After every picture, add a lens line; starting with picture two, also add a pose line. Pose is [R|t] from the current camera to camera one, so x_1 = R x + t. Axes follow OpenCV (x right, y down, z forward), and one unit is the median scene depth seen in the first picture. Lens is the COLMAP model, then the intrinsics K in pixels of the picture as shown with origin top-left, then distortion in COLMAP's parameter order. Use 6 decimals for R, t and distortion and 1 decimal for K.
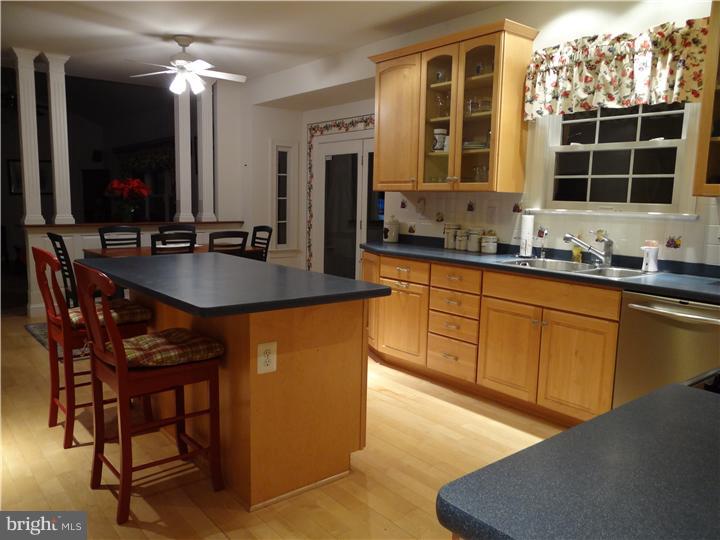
lens RADIAL K [[571.3, 0, 359.1], [0, 571.3, 270.9], [0, 0, 1]] dist [-0.002295, -0.002460]
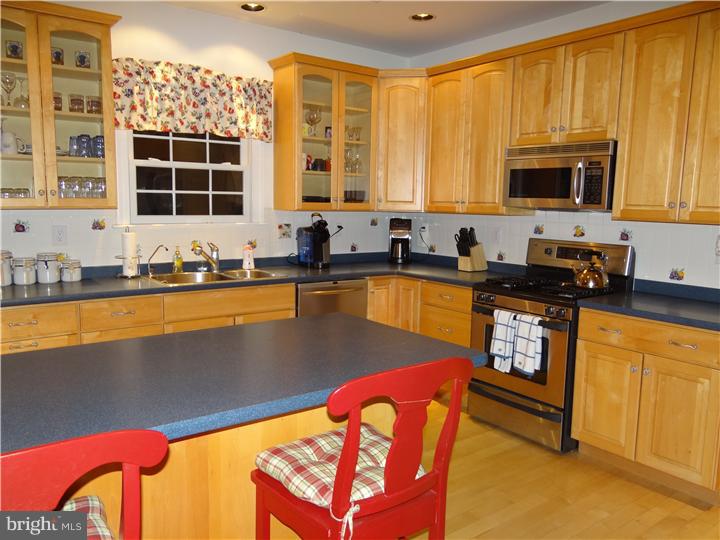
lens RADIAL K [[571.3, 0, 360.0], [0, 571.3, 270.6], [0, 0, 1]] dist [-0.002295, -0.002460]
pose [[0.015765, -0.131435, 0.991199, -0.713807], [0.128202, 0.983406, 0.128362, -0.120246], [-0.991623, 0.125051, 0.032354, 0.679170]]
